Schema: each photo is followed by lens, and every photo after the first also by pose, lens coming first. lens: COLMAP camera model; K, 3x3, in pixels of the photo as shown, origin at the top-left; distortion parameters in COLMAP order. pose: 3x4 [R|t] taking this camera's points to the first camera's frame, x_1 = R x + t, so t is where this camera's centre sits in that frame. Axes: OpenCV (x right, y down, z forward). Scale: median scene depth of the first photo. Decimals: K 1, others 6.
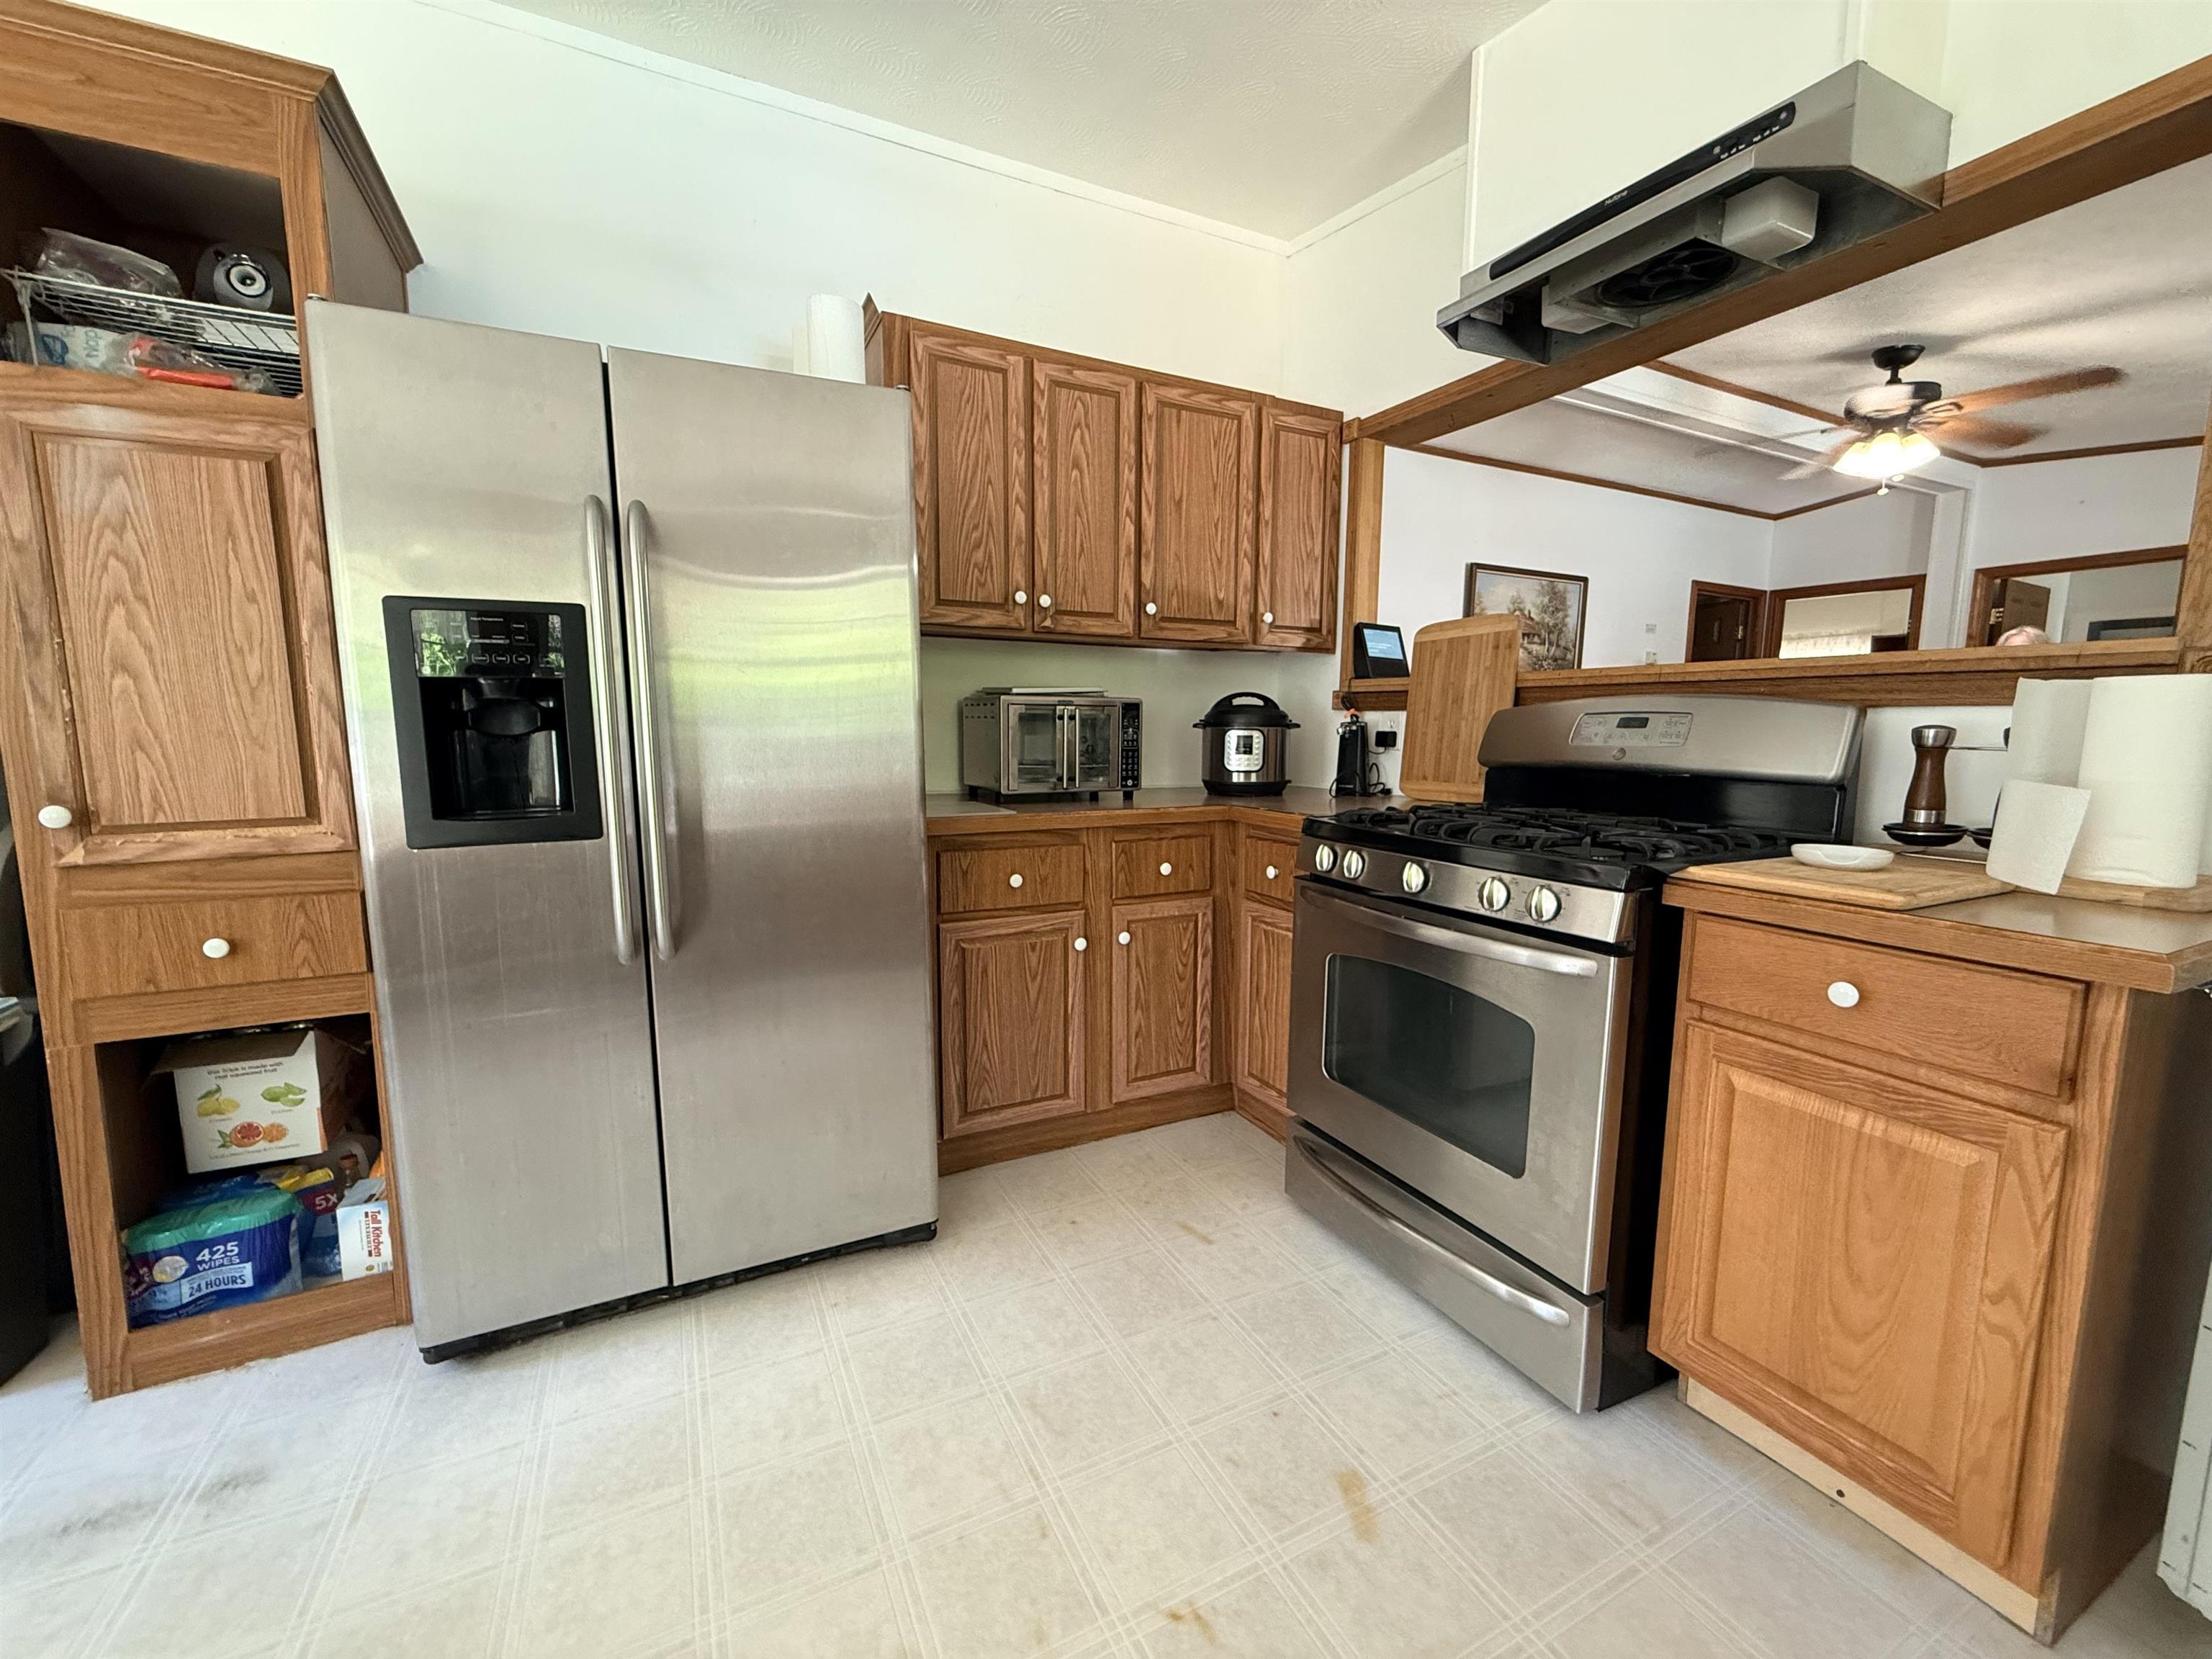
lens RADIAL K [[878.3, 0, 1101.1], [0, 878.3, 826.6], [0, 0, 1]] dist [-0.002210, -0.000162]
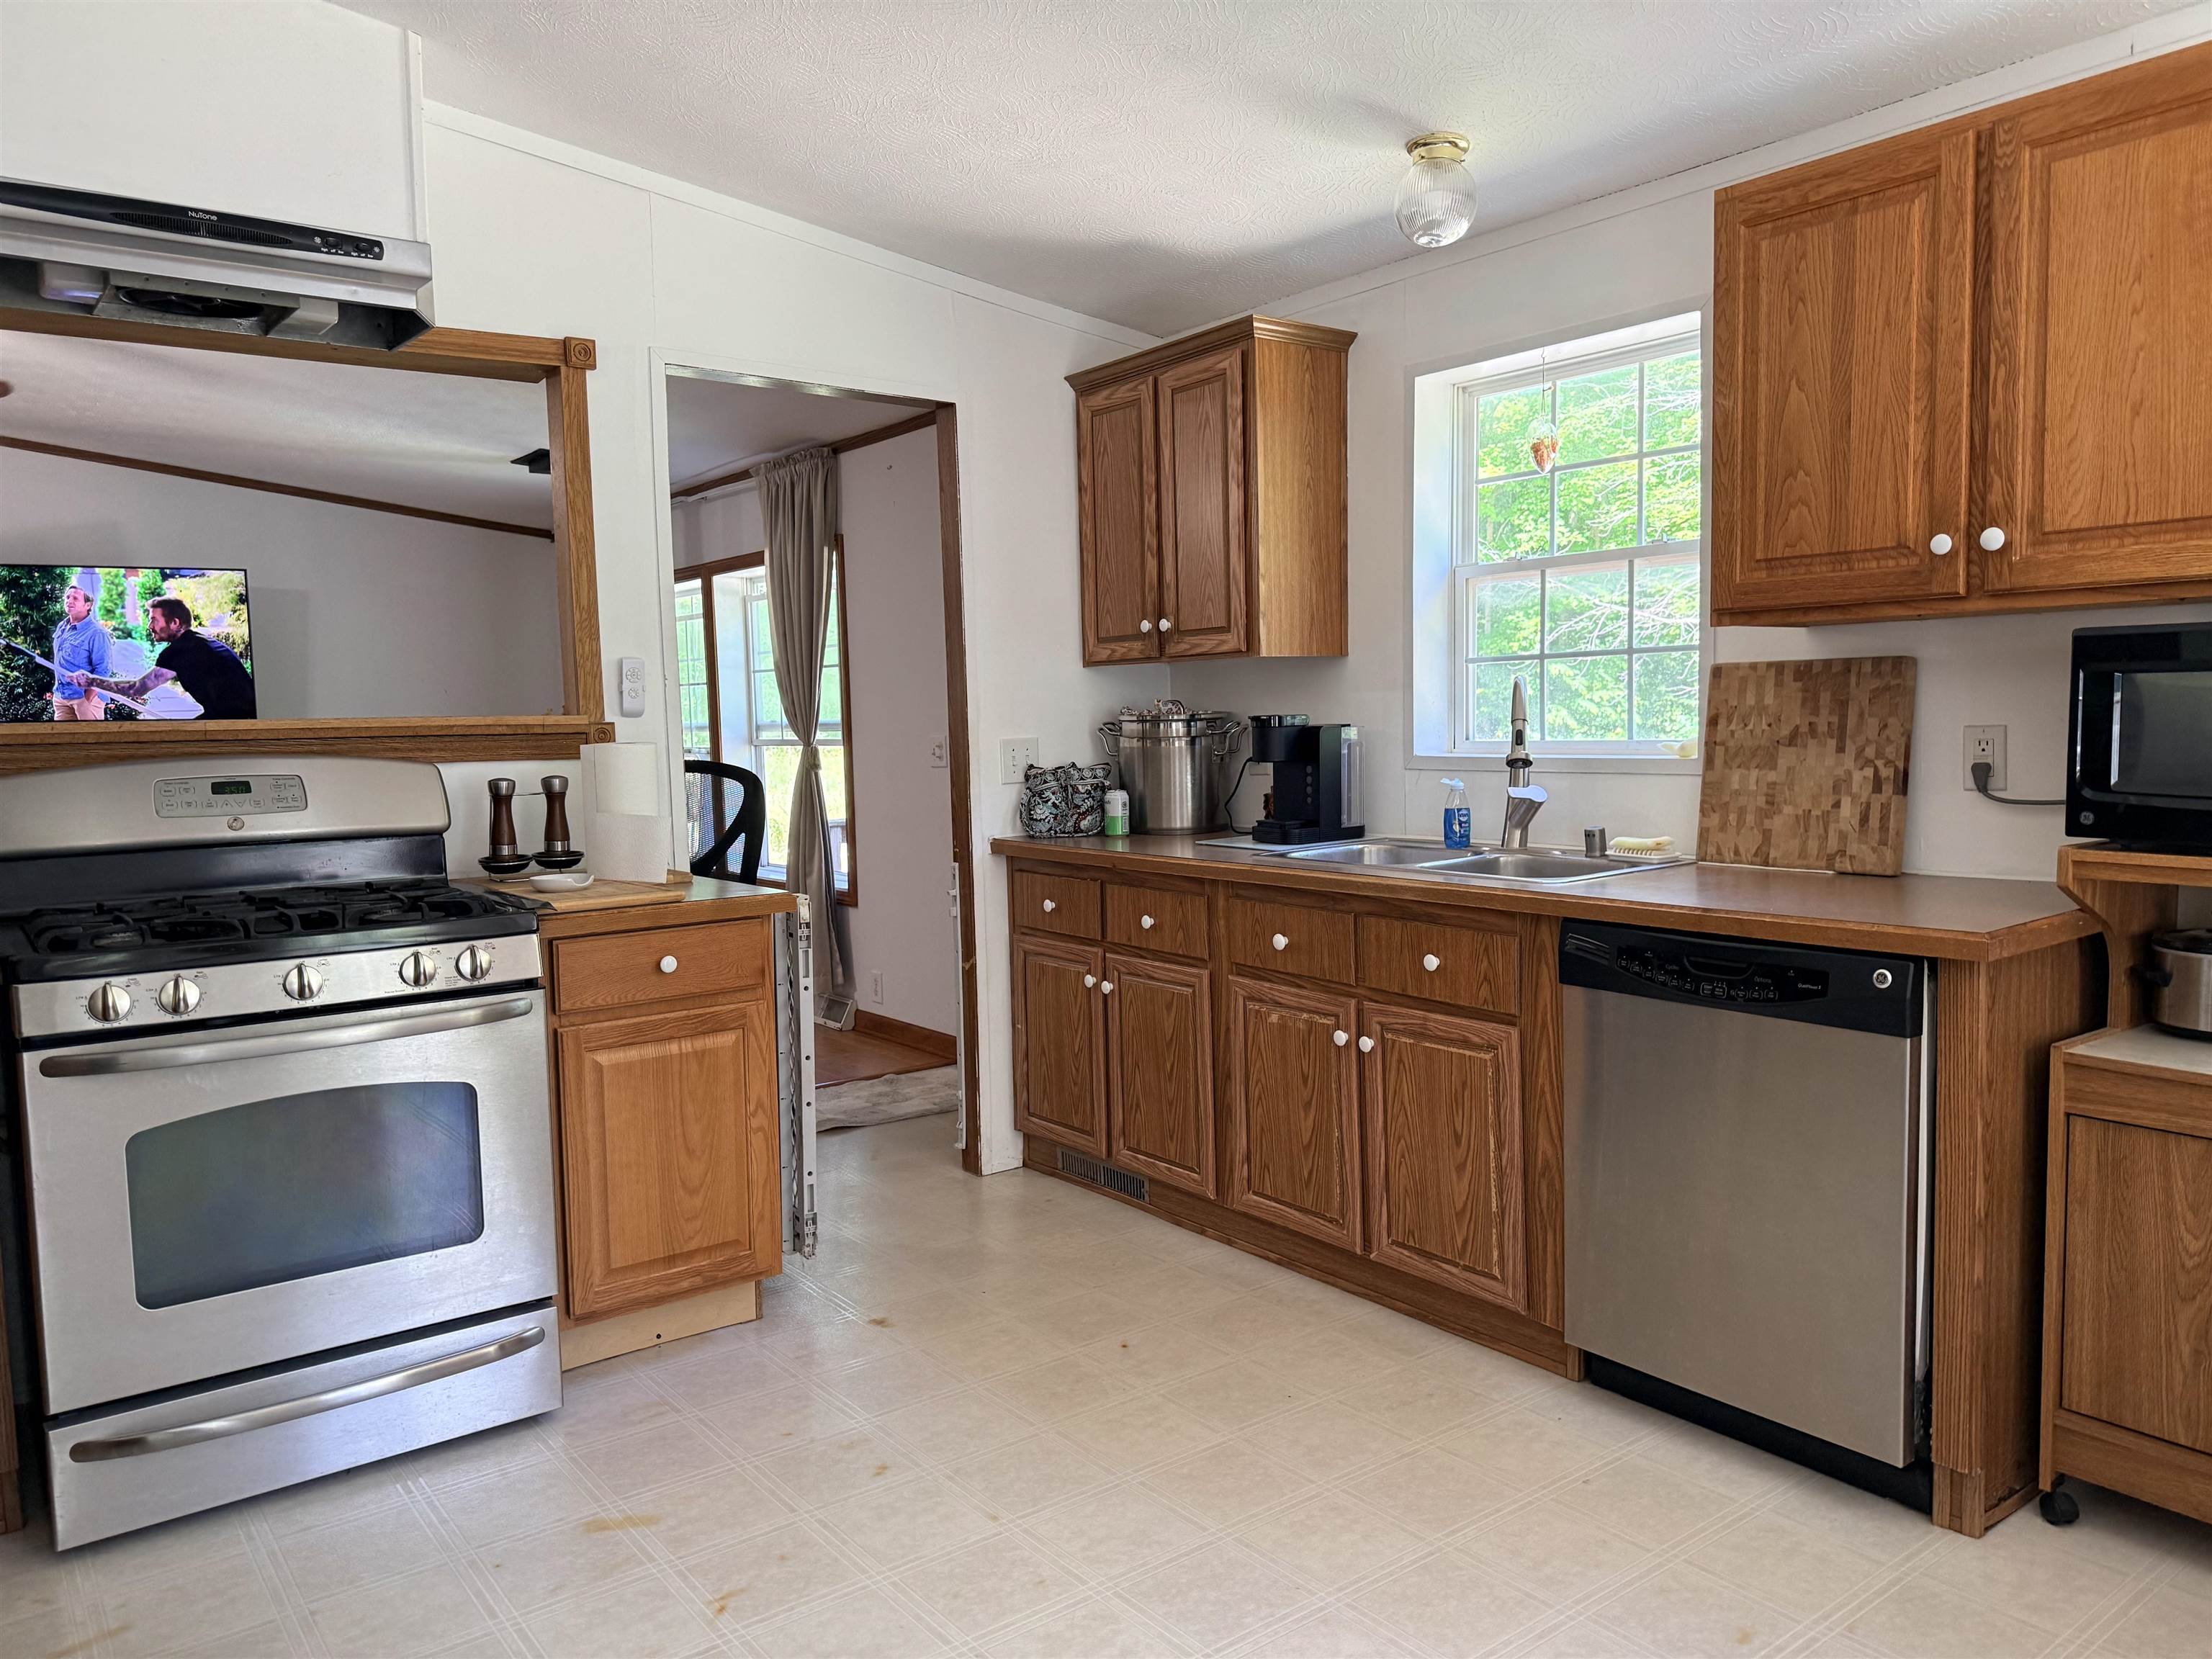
lens RADIAL K [[1536.2, 0, 1092.7], [0, 1536.2, 830.4], [0, 0, 1]] dist [0.011097, -0.008448]
pose [[-0.183091, -0.076599, 0.980107, -1.545996], [0.135208, 0.985524, 0.102280, -0.169575], [-0.973754, 0.151245, -0.170084, 0.614798]]
